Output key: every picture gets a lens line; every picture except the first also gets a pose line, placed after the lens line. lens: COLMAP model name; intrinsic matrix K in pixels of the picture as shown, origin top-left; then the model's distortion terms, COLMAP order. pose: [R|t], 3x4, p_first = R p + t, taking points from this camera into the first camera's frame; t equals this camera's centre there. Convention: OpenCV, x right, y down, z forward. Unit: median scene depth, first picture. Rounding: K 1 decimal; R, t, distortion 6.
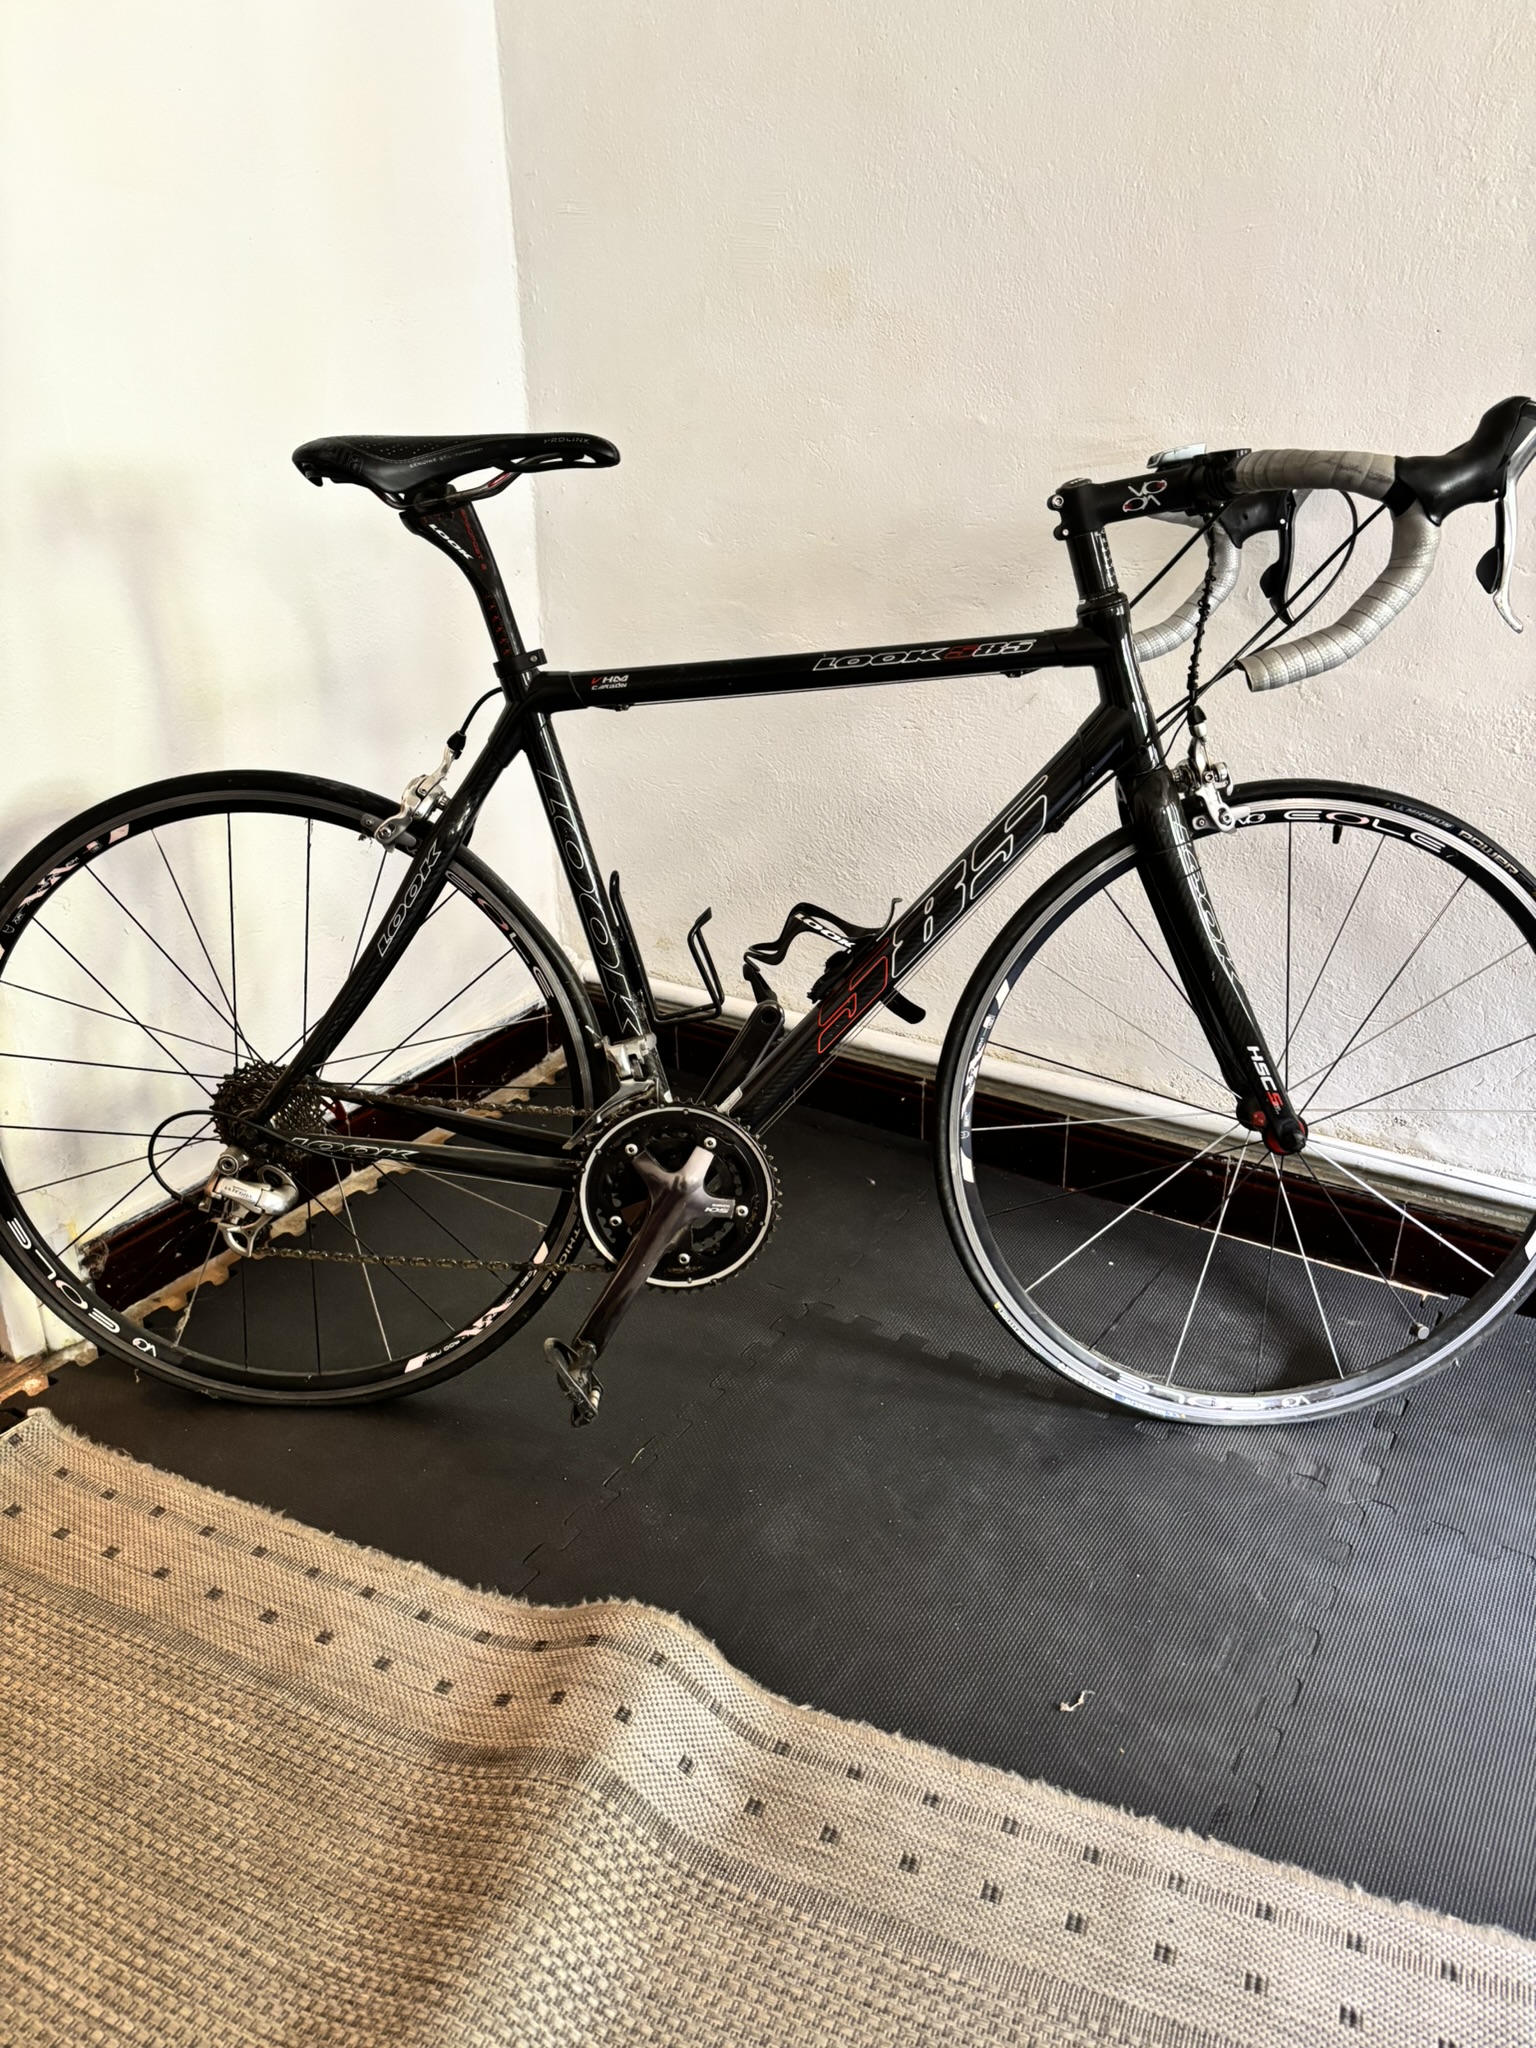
lens RADIAL K [[1564.0, 0, 772.8], [0, 1564.0, 1019.0], [0, 0, 1]] dist [0.118448, -0.369517]
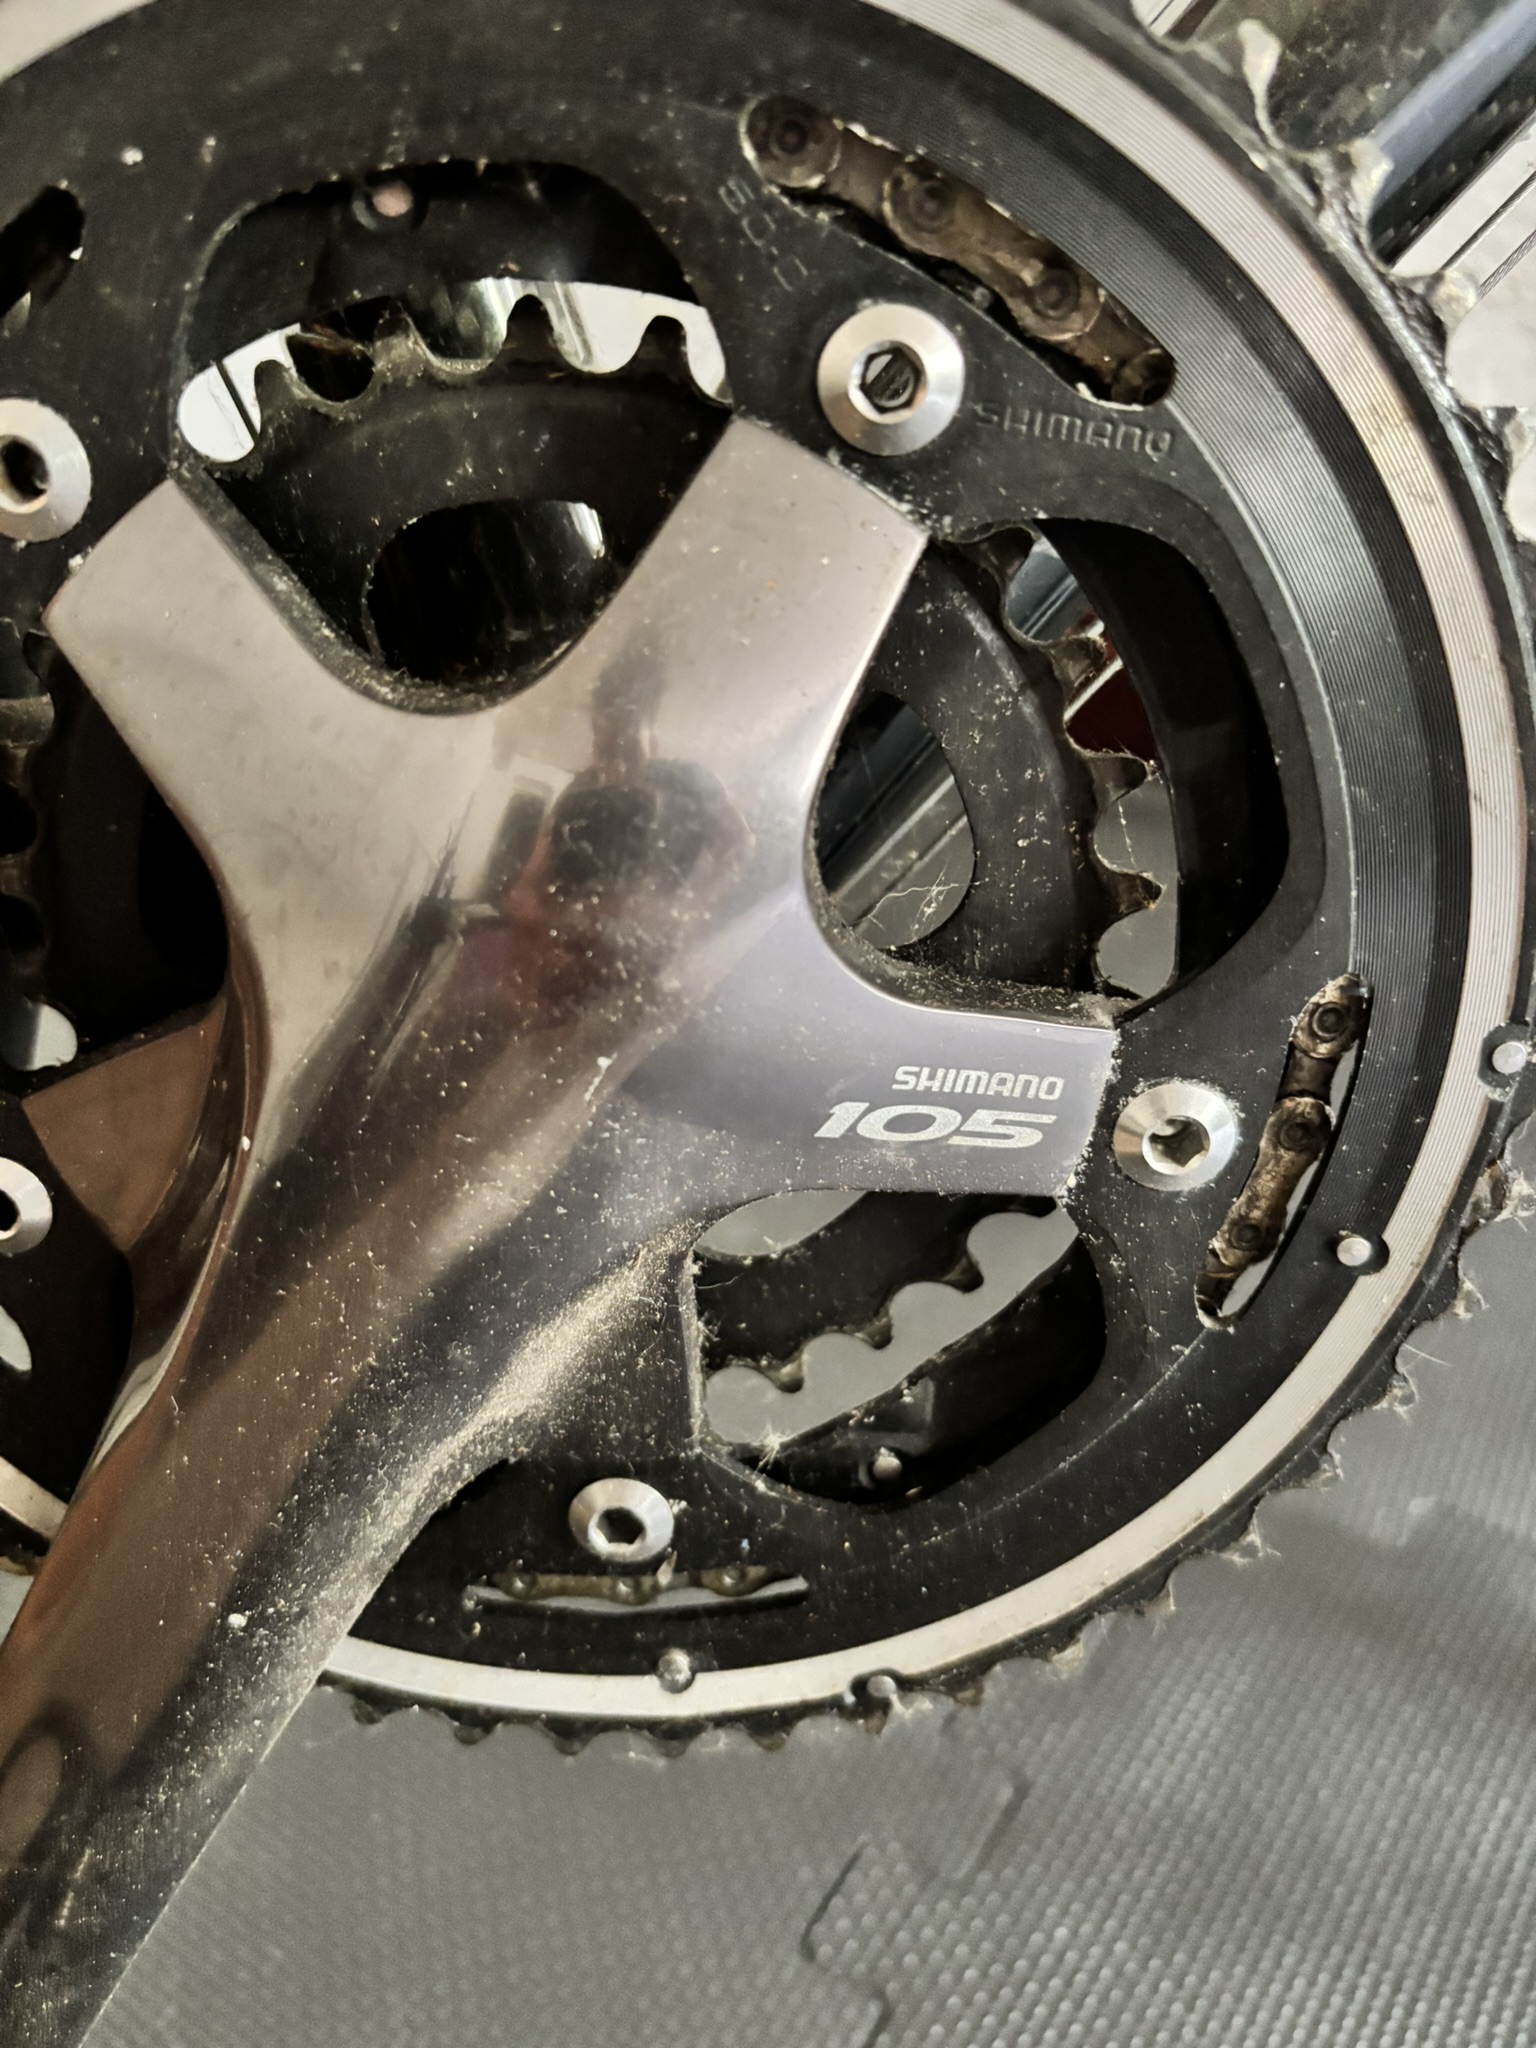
lens RADIAL K [[1564.0, 0, 772.8], [0, 1564.0, 1019.0], [0, 0, 1]] dist [0.118448, -0.369517]
pose [[0.999014, 0.016997, -0.041009, -0.042705], [-0.011553, 0.991511, 0.129507, 0.104300], [0.042862, -0.128906, 0.990730, 0.915906]]
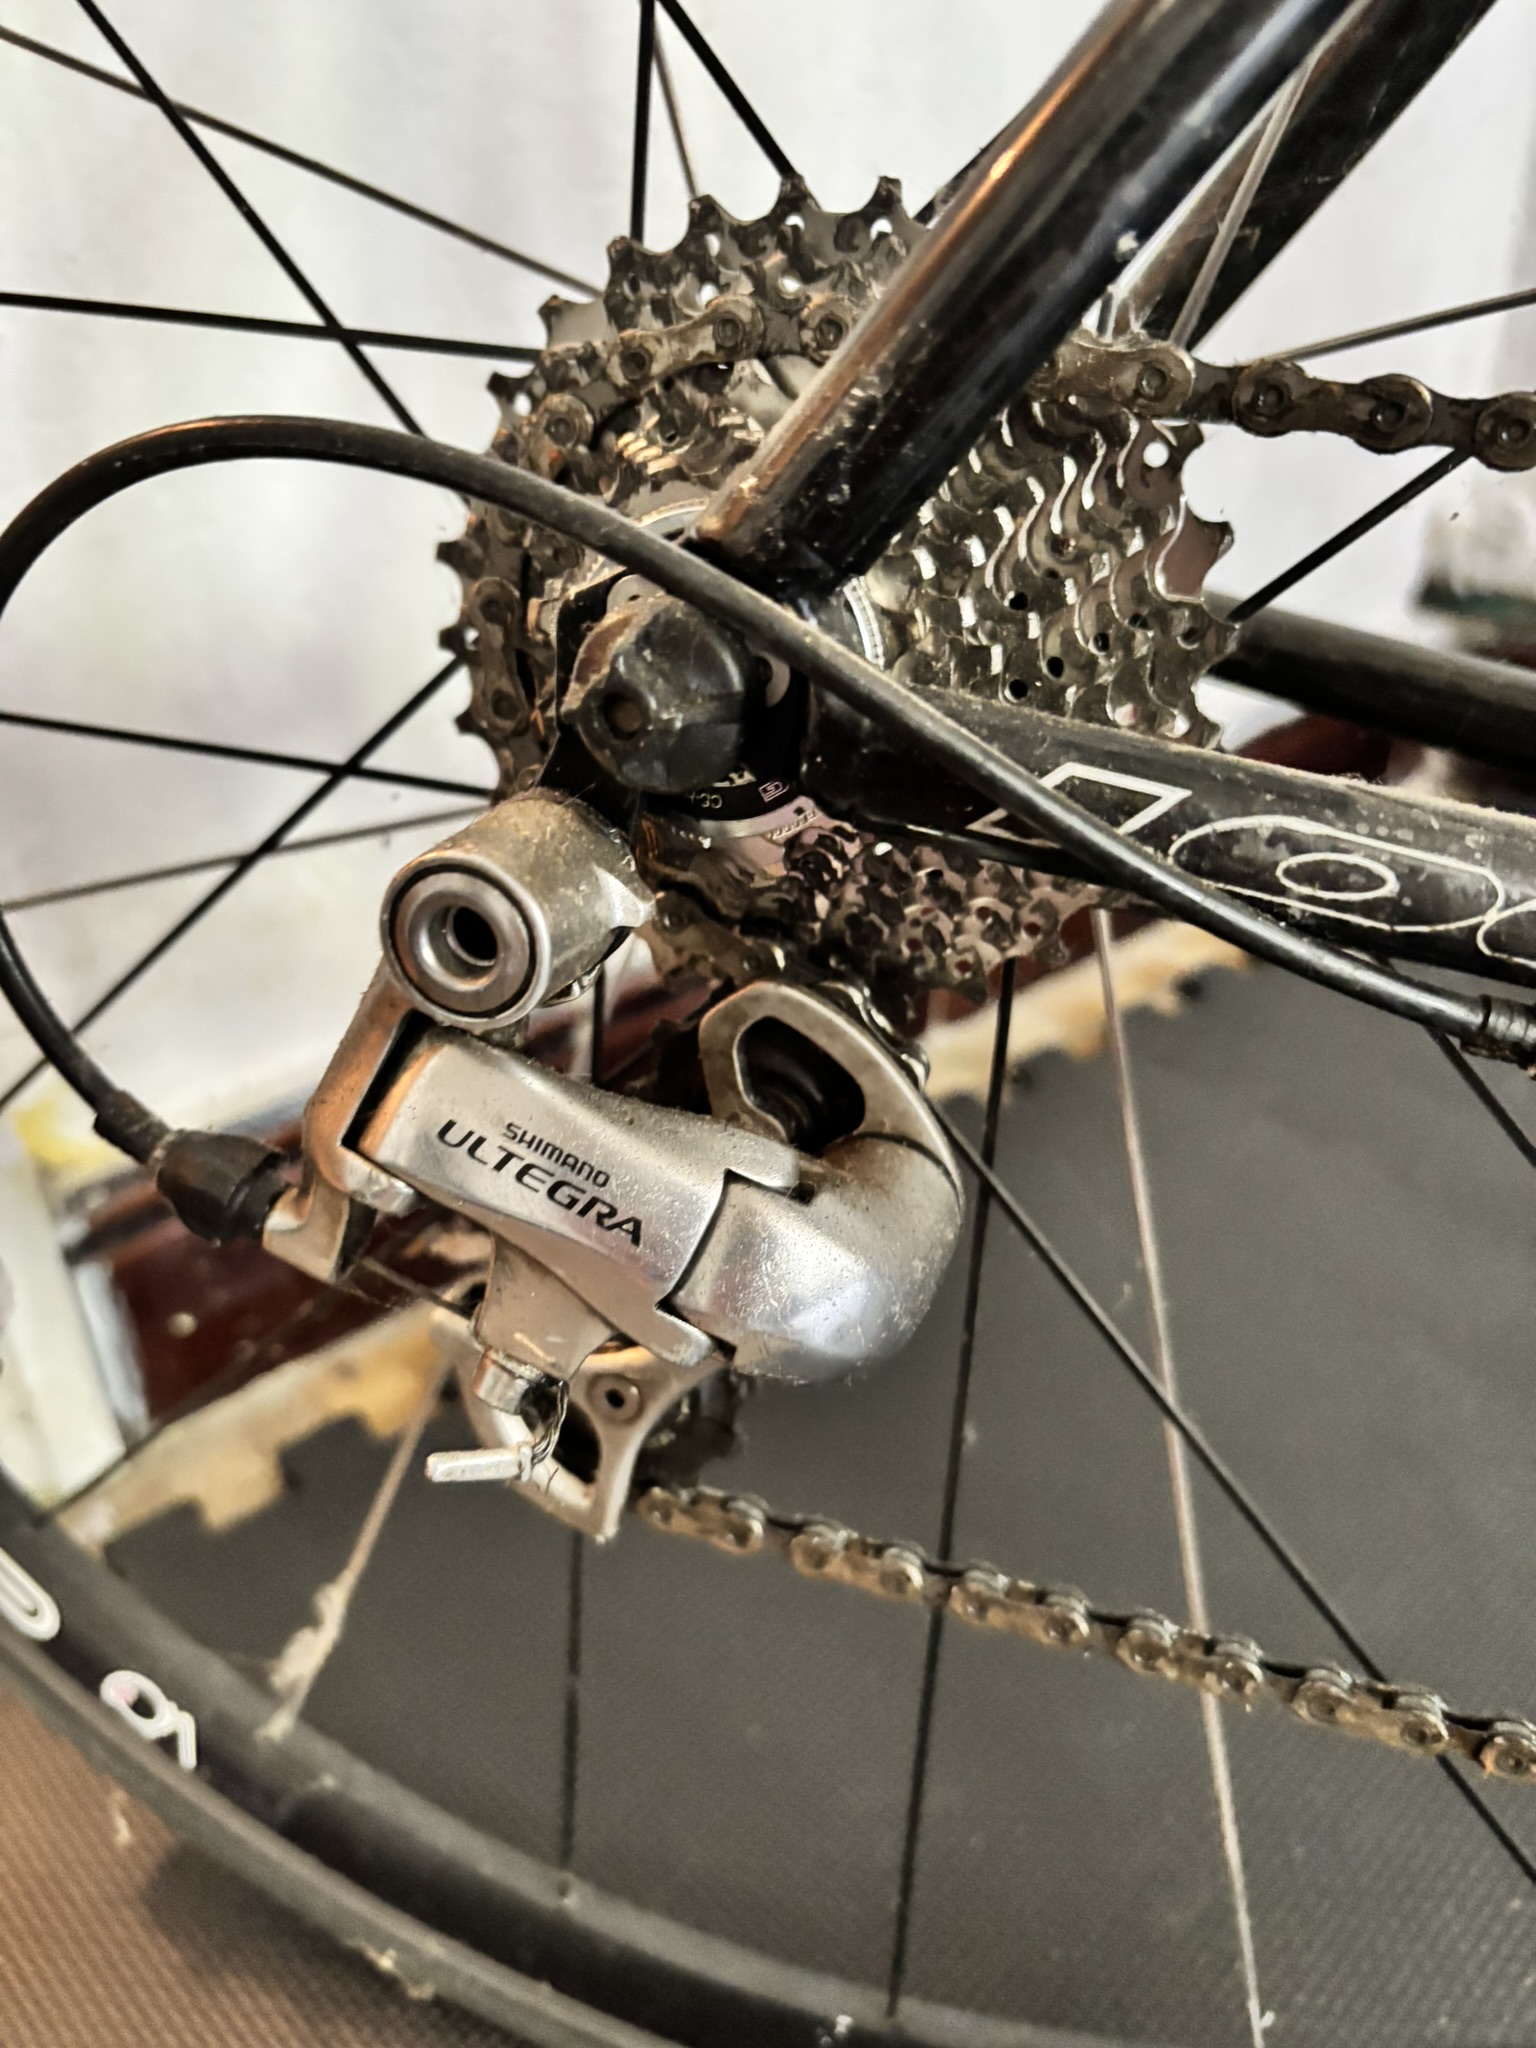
lens RADIAL K [[1564.0, 0, 772.8], [0, 1564.0, 1019.0], [0, 0, 1]] dist [0.118448, -0.369517]
pose [[0.960195, 0.124587, -0.250008, -0.291730], [-0.099488, 0.988863, 0.110685, 0.081871], [0.261013, -0.081407, 0.961896, 0.885010]]
